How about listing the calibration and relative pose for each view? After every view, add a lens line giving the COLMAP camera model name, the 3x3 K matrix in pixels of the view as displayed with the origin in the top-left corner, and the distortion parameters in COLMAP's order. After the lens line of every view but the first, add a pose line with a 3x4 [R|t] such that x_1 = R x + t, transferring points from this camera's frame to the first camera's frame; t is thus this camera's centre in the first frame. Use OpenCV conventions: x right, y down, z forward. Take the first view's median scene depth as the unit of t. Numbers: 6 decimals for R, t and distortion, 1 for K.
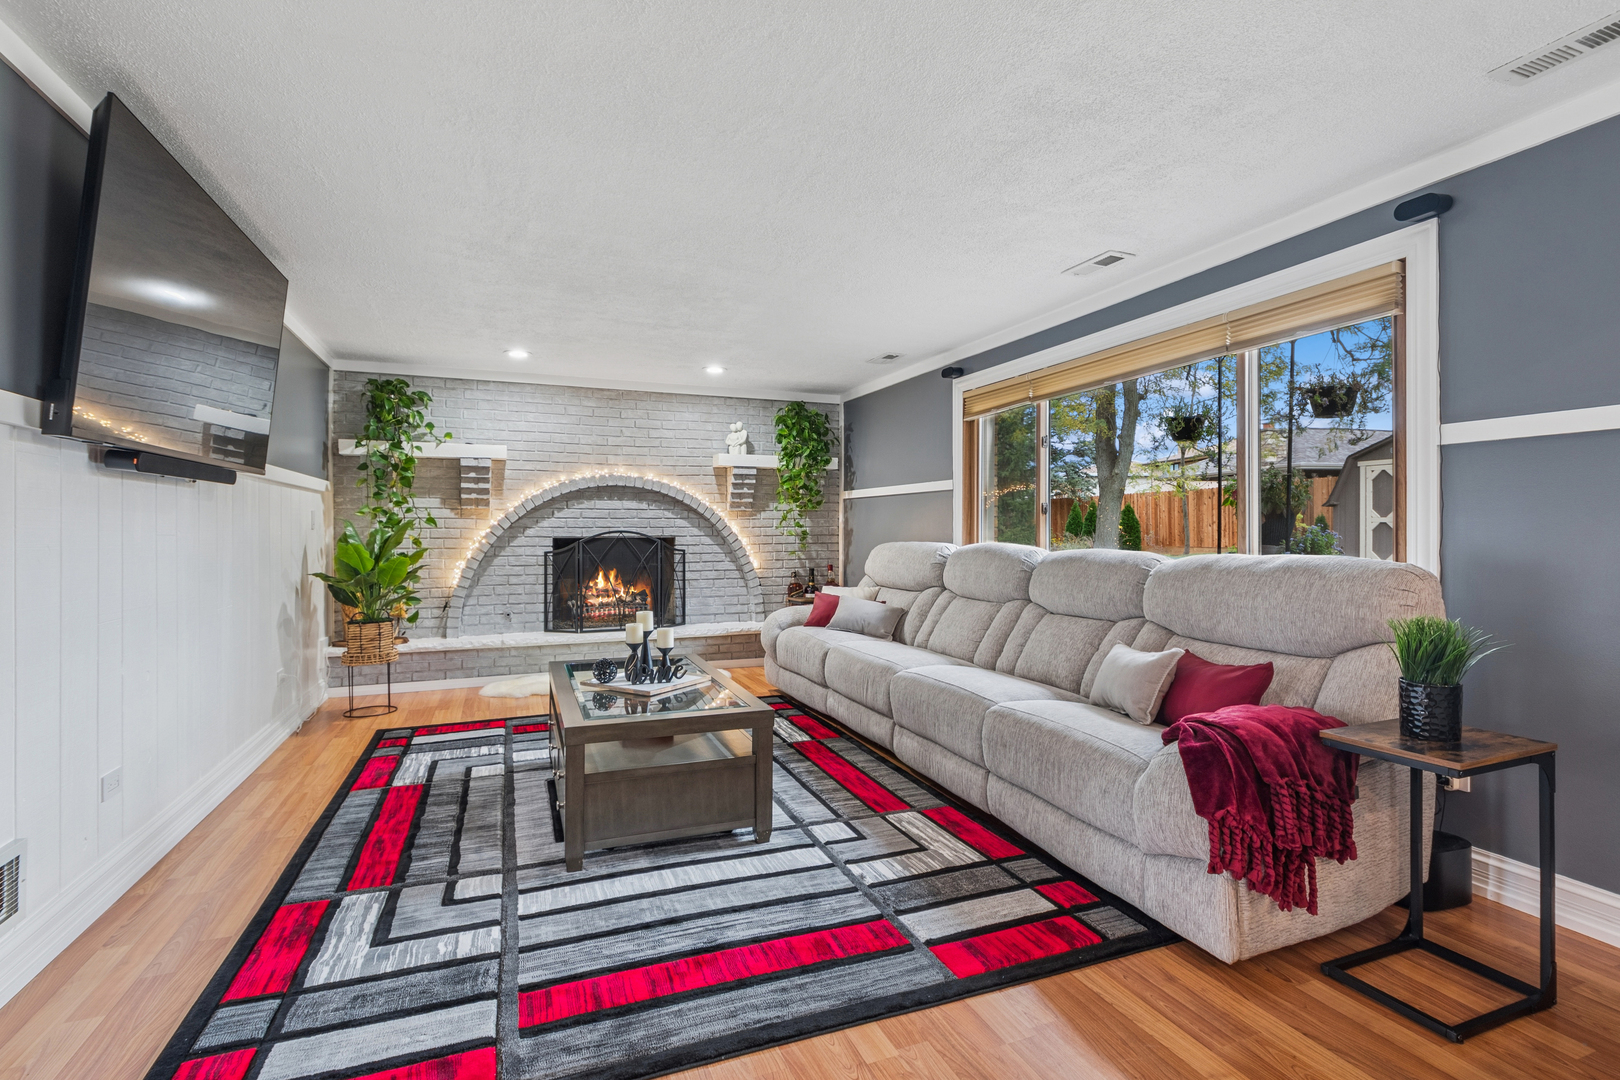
lens RADIAL K [[728.5, 0, 769.9], [0, 728.5, 524.6], [0, 0, 1]] dist [-0.001414, 0.000047]
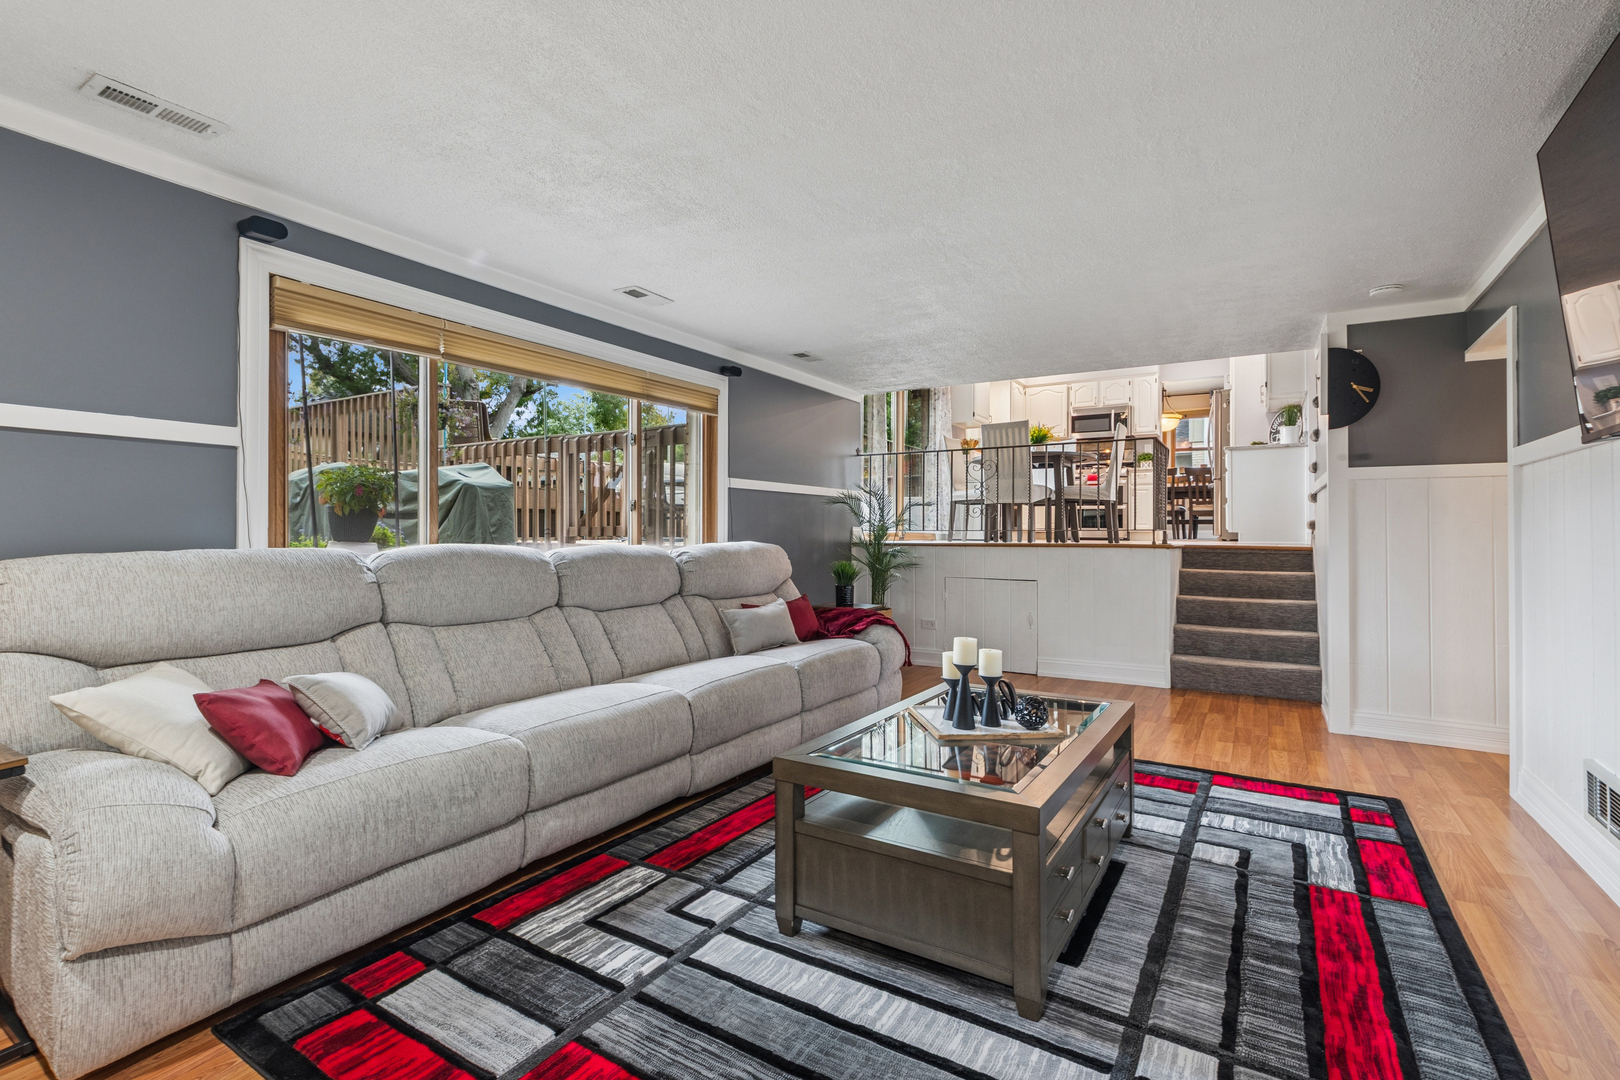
lens RADIAL K [[728.5, 0, 813.1], [0, 728.5, 533.2], [0, 0, 1]] dist [-0.001414, 0.000047]
pose [[-0.614304, -0.005045, 0.789053, -0.836475], [-0.009318, 0.999956, -0.000860, 0.018784], [-0.789014, -0.007881, -0.614324, 2.027098]]
